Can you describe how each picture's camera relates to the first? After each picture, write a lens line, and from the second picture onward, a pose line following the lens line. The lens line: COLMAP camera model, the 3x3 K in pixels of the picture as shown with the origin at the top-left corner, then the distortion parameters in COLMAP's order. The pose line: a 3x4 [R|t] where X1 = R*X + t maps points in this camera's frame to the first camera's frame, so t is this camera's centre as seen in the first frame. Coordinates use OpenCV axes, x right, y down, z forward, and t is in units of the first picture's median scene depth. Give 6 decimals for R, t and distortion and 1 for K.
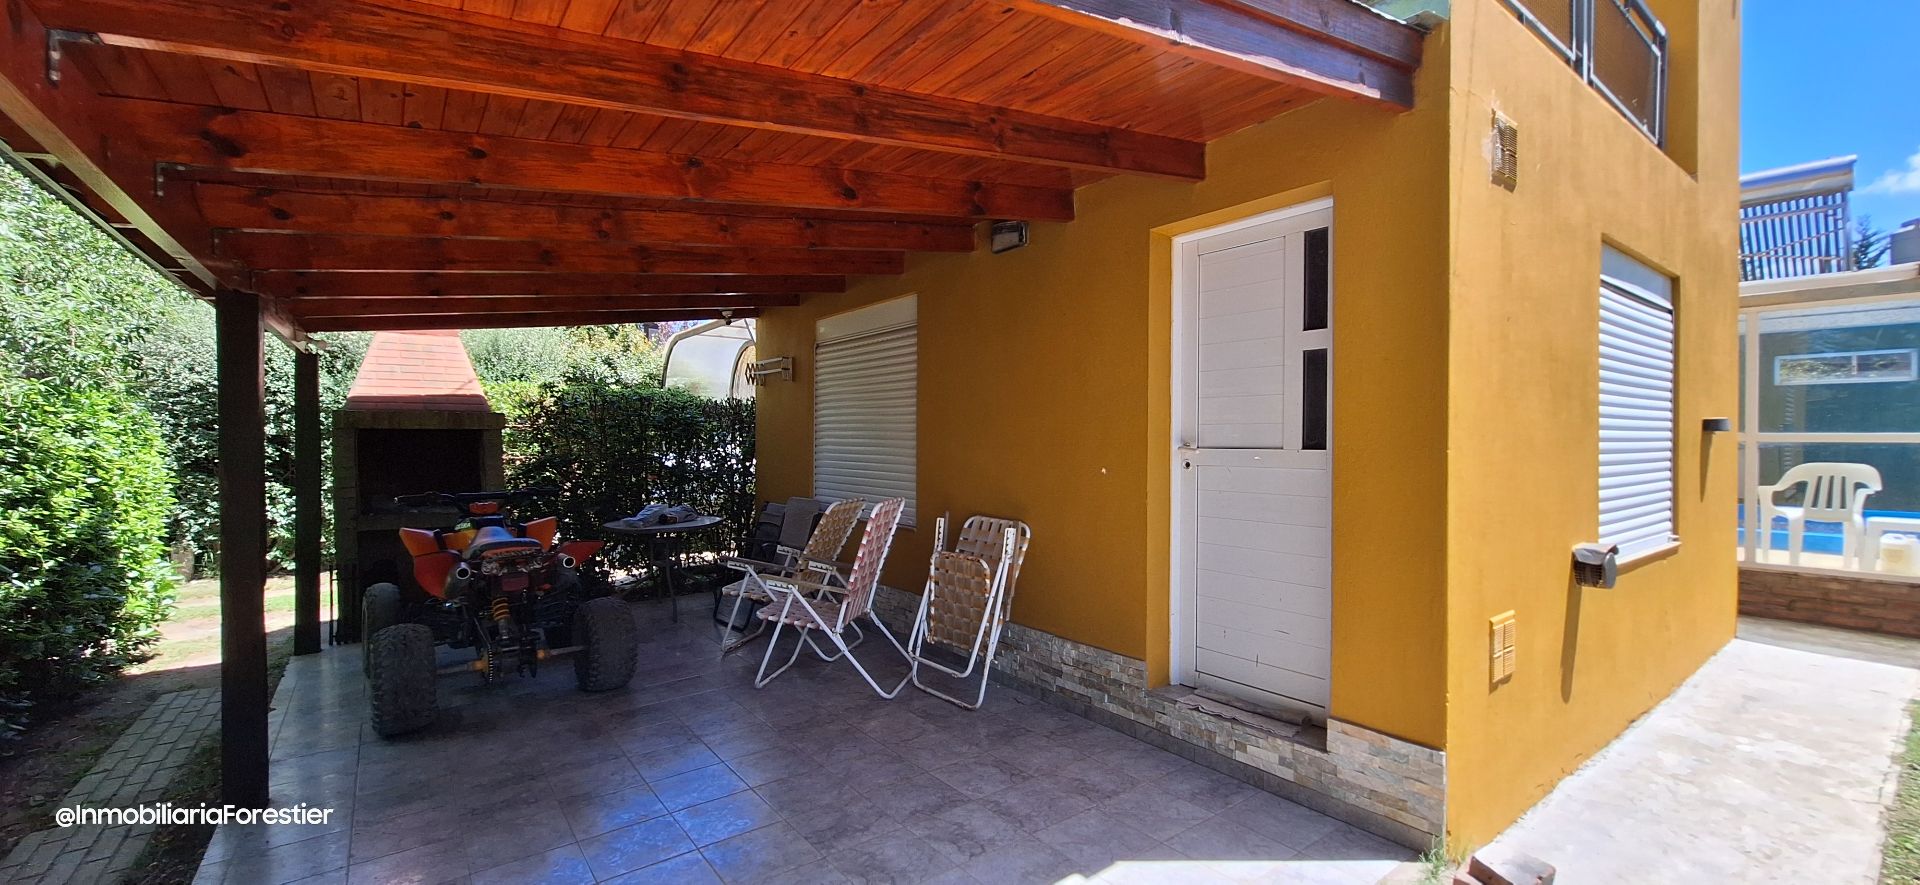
lens RADIAL K [[763.6, 0, 957.0], [0, 763.6, 448.0], [0, 0, 1]] dist [0.000987, 0.000627]
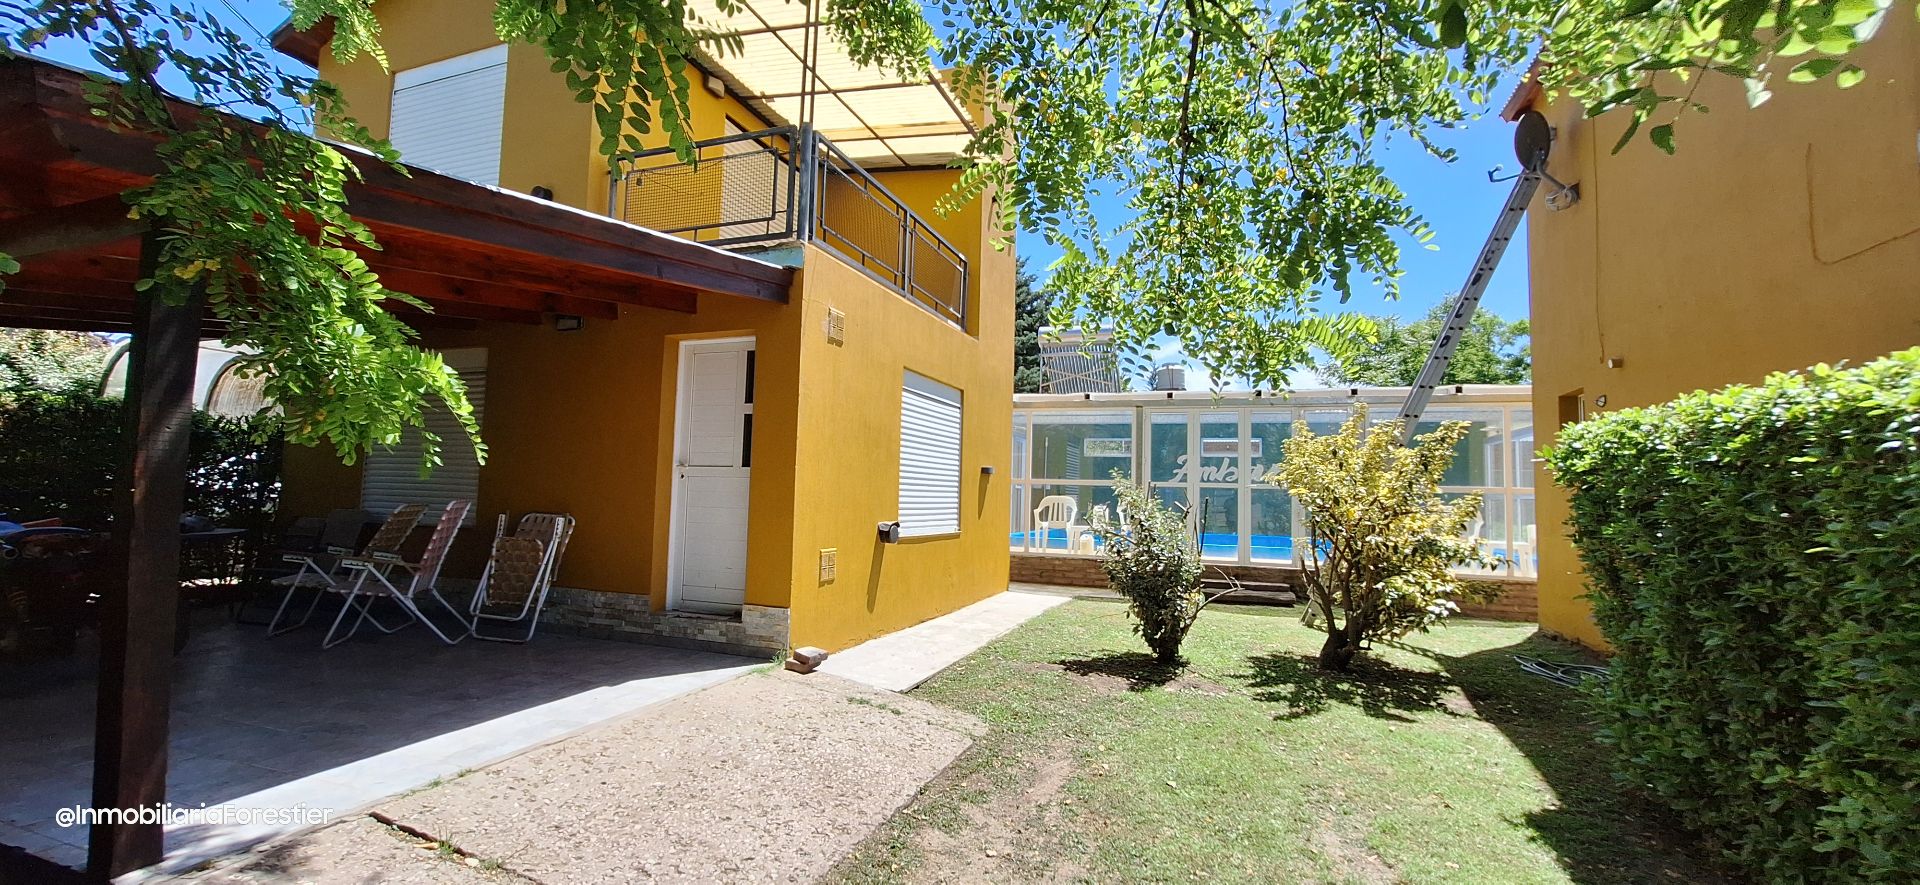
lens RADIAL K [[763.7, 0, 958.8], [0, 763.7, 449.7], [0, 0, 1]] dist [-0.003808, 0.000352]
pose [[0.844626, 0.052034, 0.532822, -0.069135], [-0.017823, 0.997447, -0.069155, 0.059622], [-0.535060, 0.048914, 0.843397, -0.638177]]
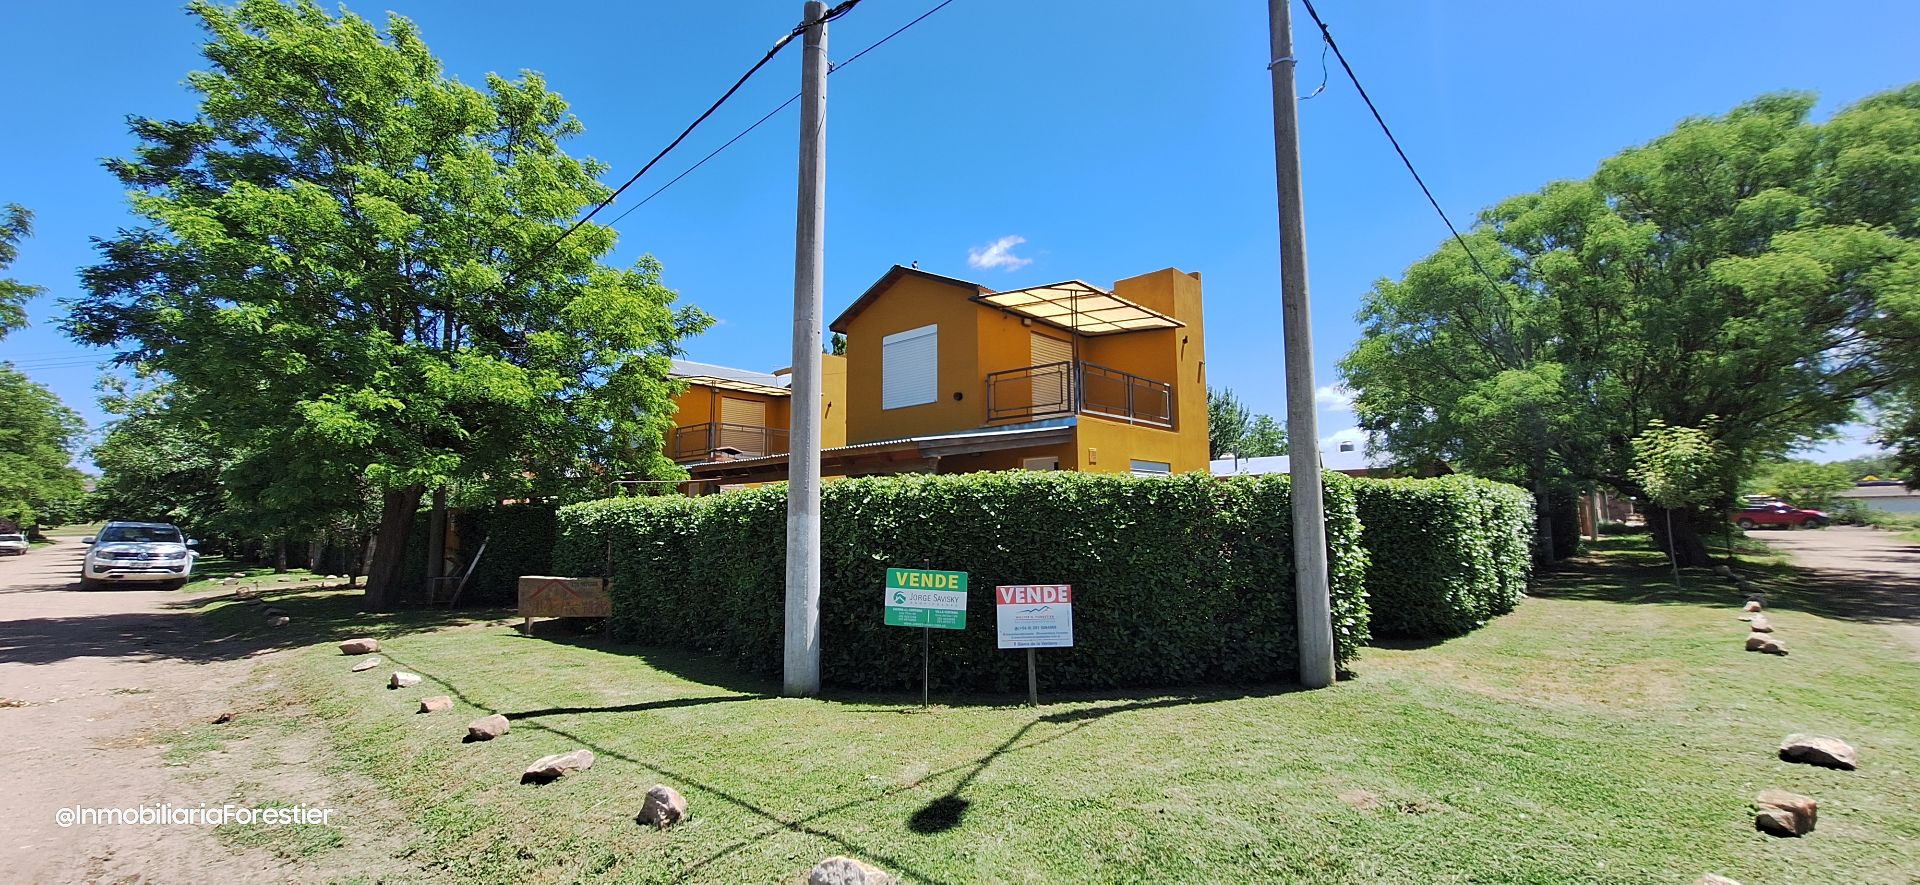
lens RADIAL K [[758.5, 0, 964.8], [0, 758.5, 447.2], [0, 0, 1]] dist [-0.001306, 0.000571]
pose [[0.980342, 0.003478, 0.197274, -0.631875], [0.016341, 0.994978, -0.098746, 0.020613], [-0.196627, 0.100028, 0.975363, -2.221831]]
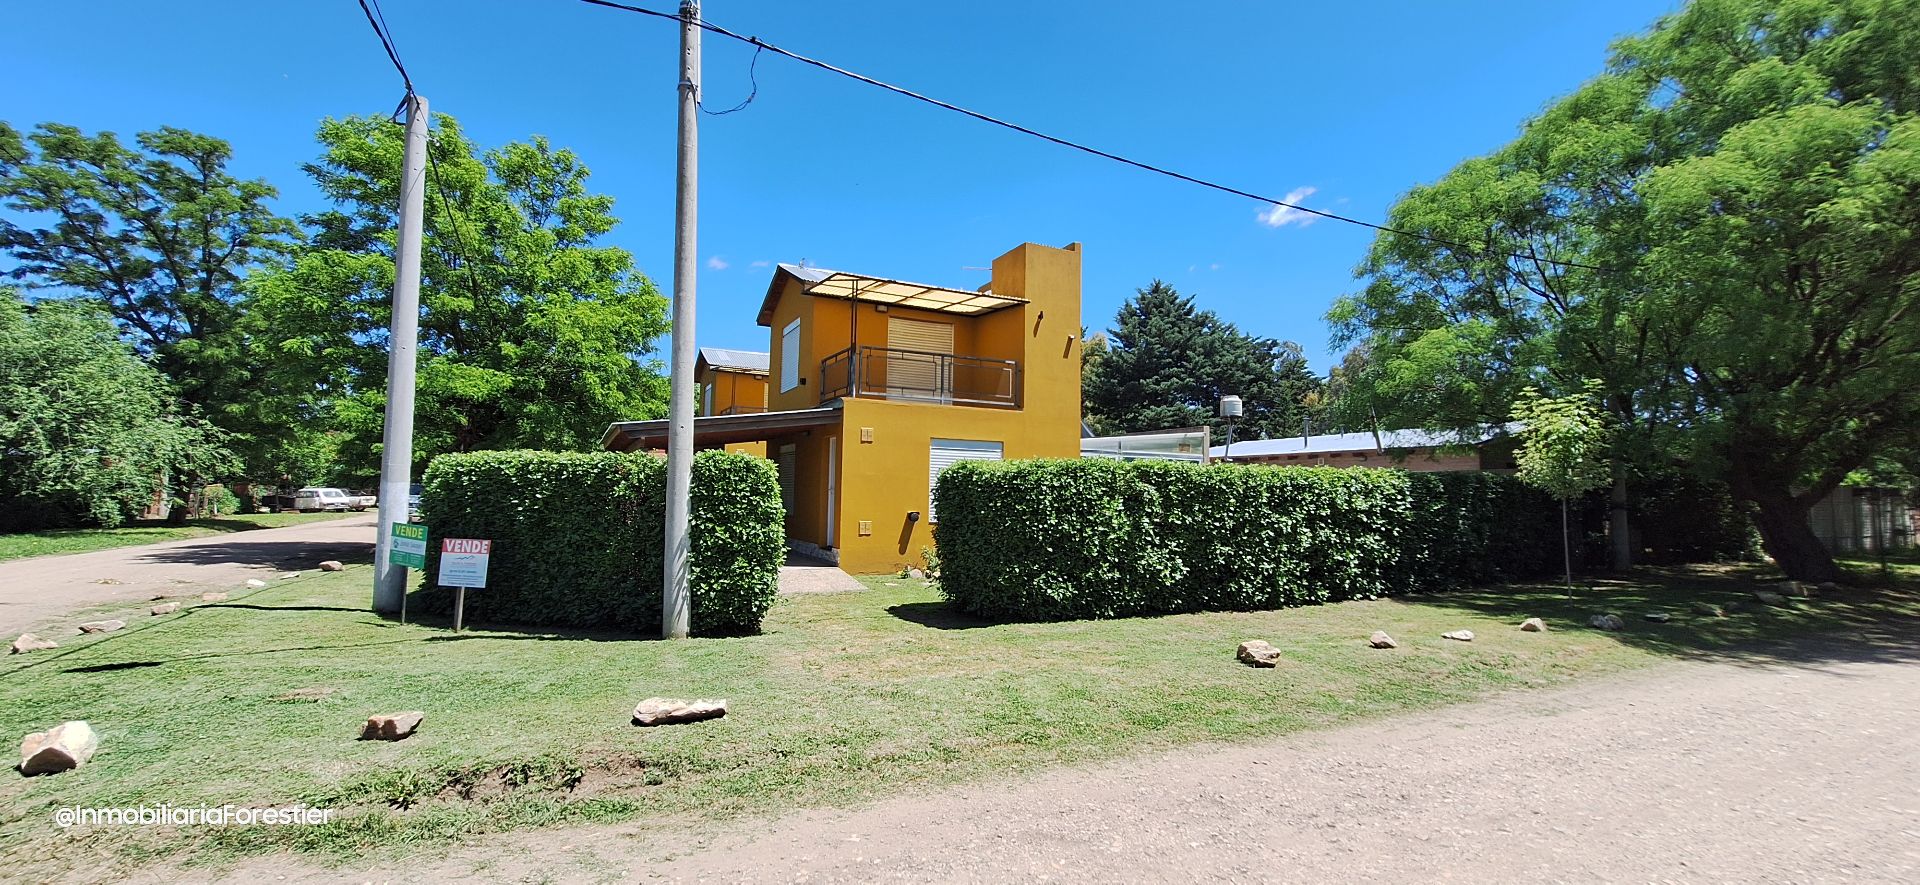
lens RADIAL K [[758.5, 0, 964.8], [0, 758.5, 447.2], [0, 0, 1]] dist [-0.001306, 0.000571]
pose [[0.986122, -0.001053, -0.166016, 1.442206], [-0.010389, 0.997629, -0.068037, 0.030599], [0.165694, 0.068817, 0.983773, -2.476400]]
